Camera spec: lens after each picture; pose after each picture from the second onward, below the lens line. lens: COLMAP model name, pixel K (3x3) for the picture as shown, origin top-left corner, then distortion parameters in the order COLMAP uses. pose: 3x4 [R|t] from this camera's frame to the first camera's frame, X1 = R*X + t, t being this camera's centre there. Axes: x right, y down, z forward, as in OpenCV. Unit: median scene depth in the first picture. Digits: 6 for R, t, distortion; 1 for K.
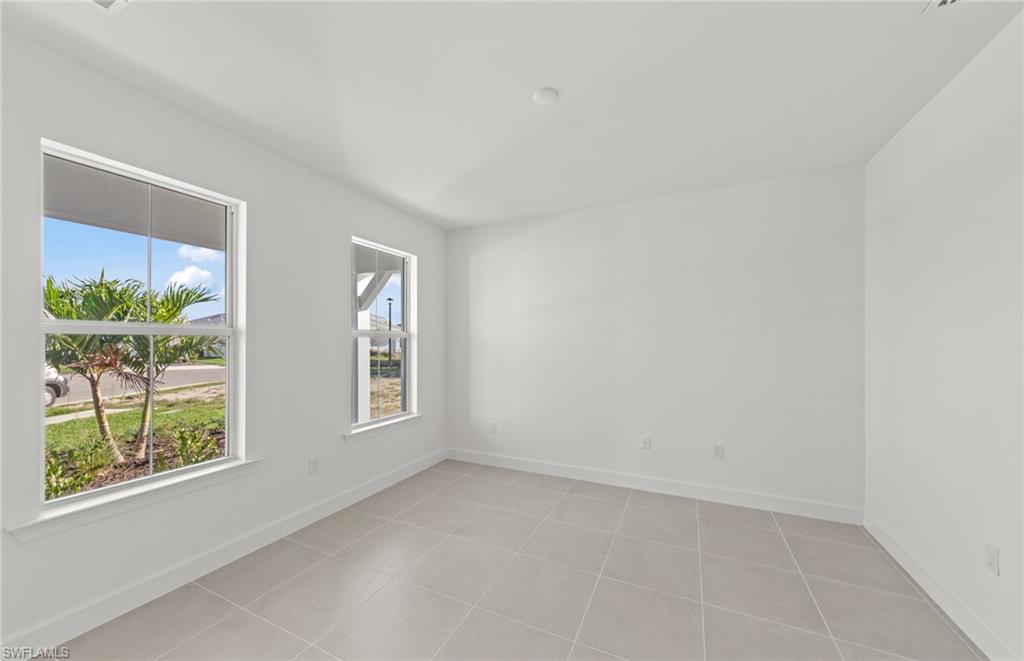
lens RADIAL K [[374.3, 0, 509.1], [0, 374.3, 340.5], [0, 0, 1]] dist [0.001855, -0.000576]
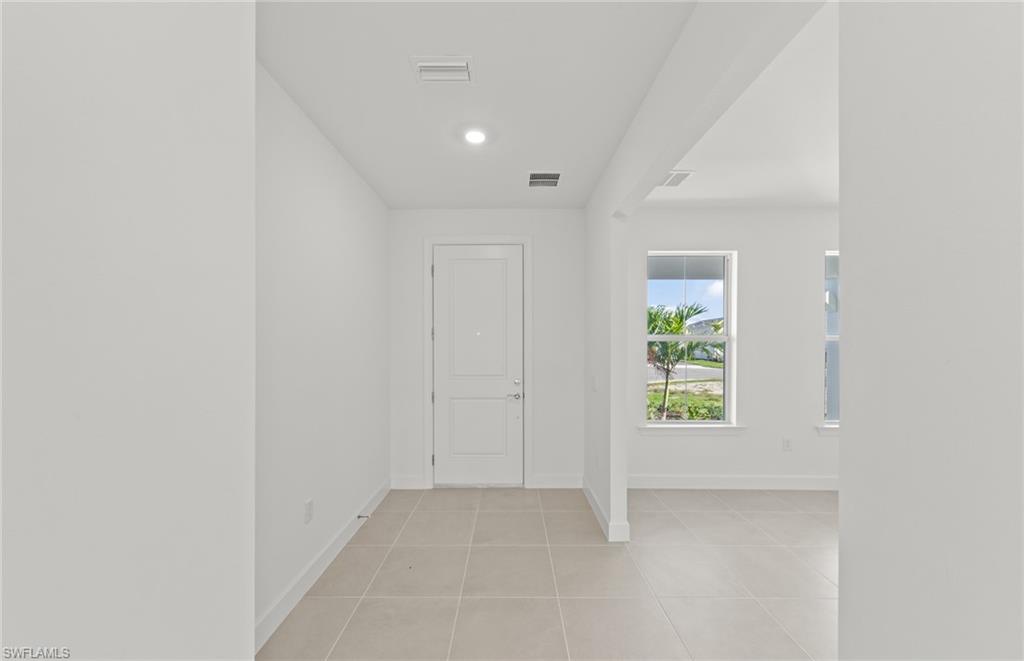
lens RADIAL K [[374.3, 0, 513.5], [0, 374.3, 348.5], [0, 0, 1]] dist [0.001855, -0.000576]
pose [[0.434140, 0.005320, -0.900830, 0.116269], [0.004626, 0.999956, 0.008135, 0.000649], [0.900834, -0.007699, 0.434096, -0.205217]]
